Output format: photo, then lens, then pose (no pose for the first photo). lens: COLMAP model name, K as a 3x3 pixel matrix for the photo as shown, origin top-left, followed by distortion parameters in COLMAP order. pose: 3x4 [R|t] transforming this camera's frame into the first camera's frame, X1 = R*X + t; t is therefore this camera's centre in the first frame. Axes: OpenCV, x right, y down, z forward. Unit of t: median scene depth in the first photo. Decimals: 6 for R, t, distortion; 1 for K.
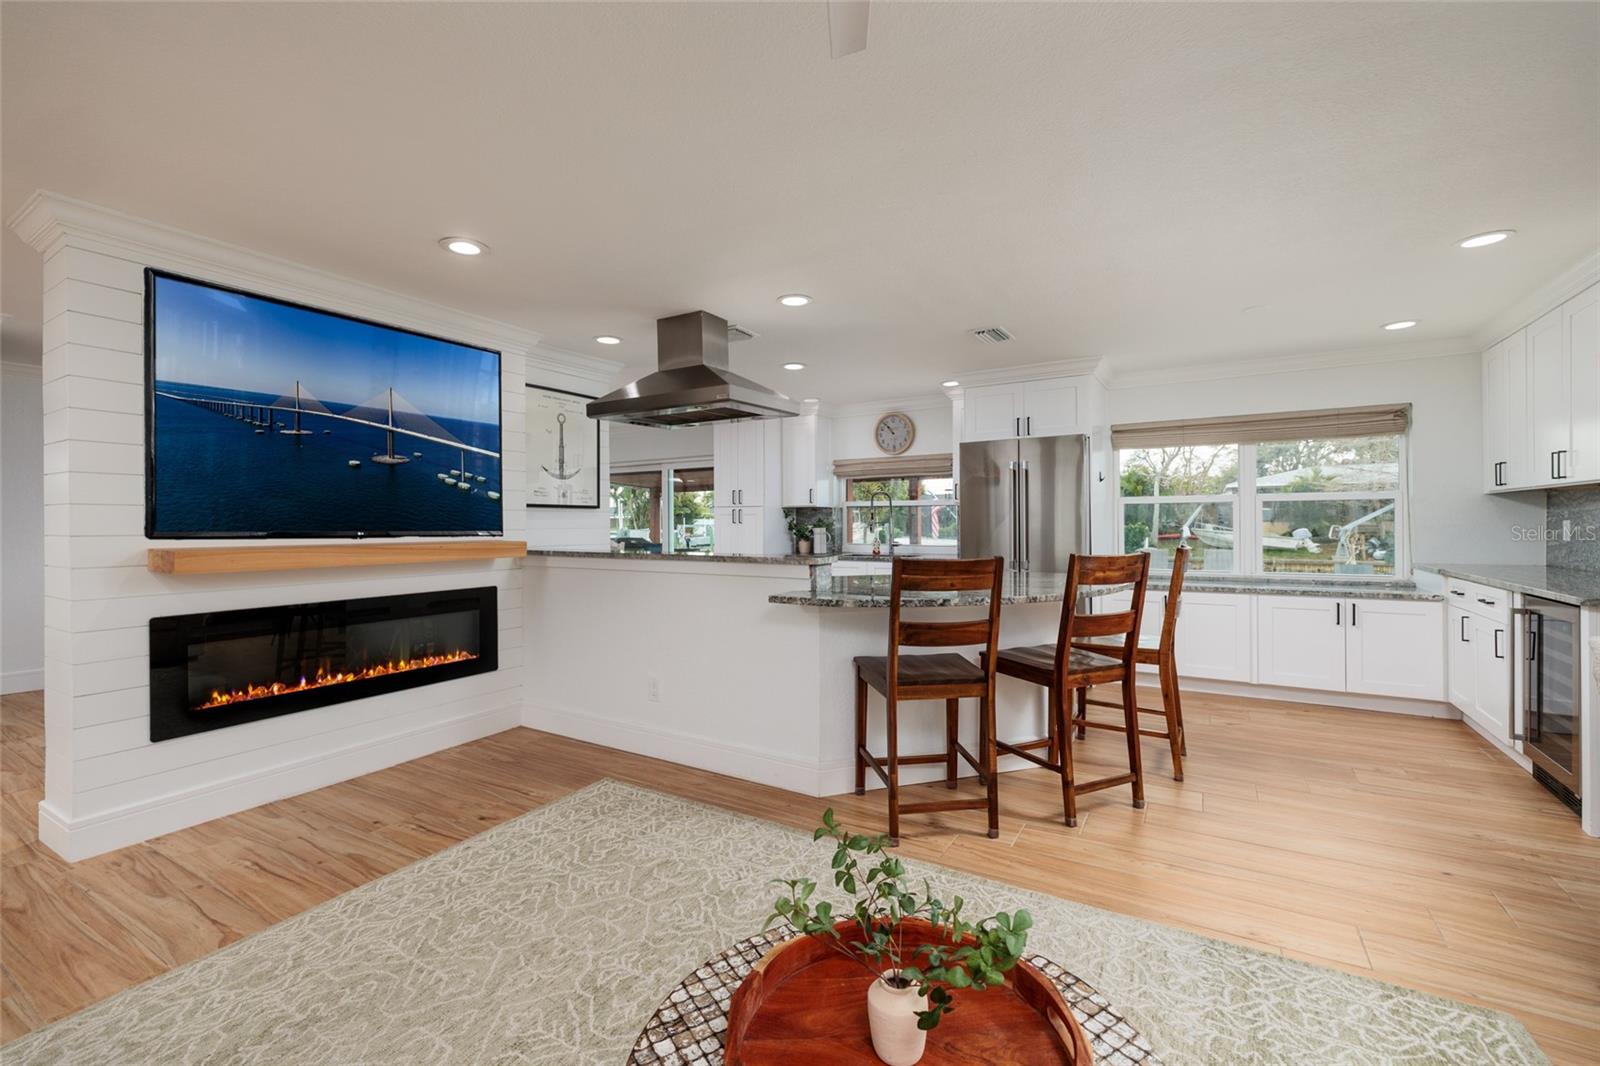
lens RADIAL K [[679.8, 0, 797.2], [0, 679.8, 523.9], [0, 0, 1]] dist [0.005827, -0.000172]
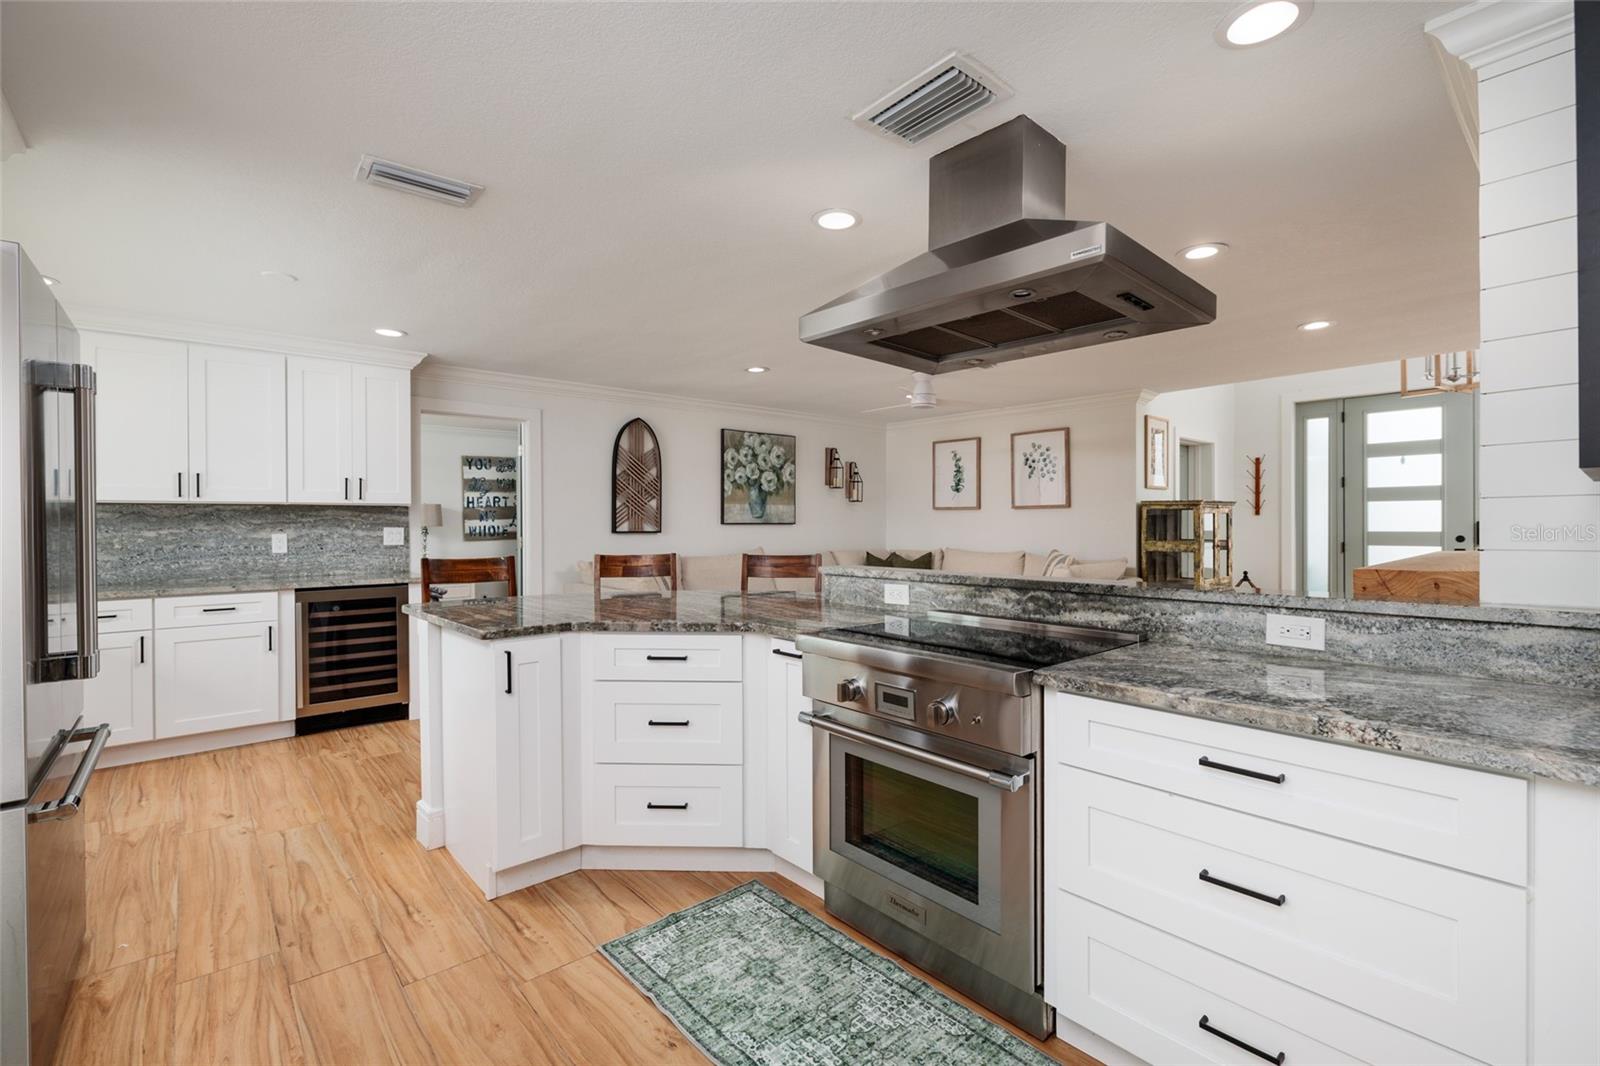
lens RADIAL K [[709.3, 0, 802.4], [0, 709.3, 525.7], [0, 0, 1]] dist [0.000080, -0.000056]
pose [[-0.952979, 0.010007, 0.302870, -0.116789], [0.011196, 0.999935, 0.002191, -0.005860], [-0.302829, 0.005479, -0.953029, 1.028812]]
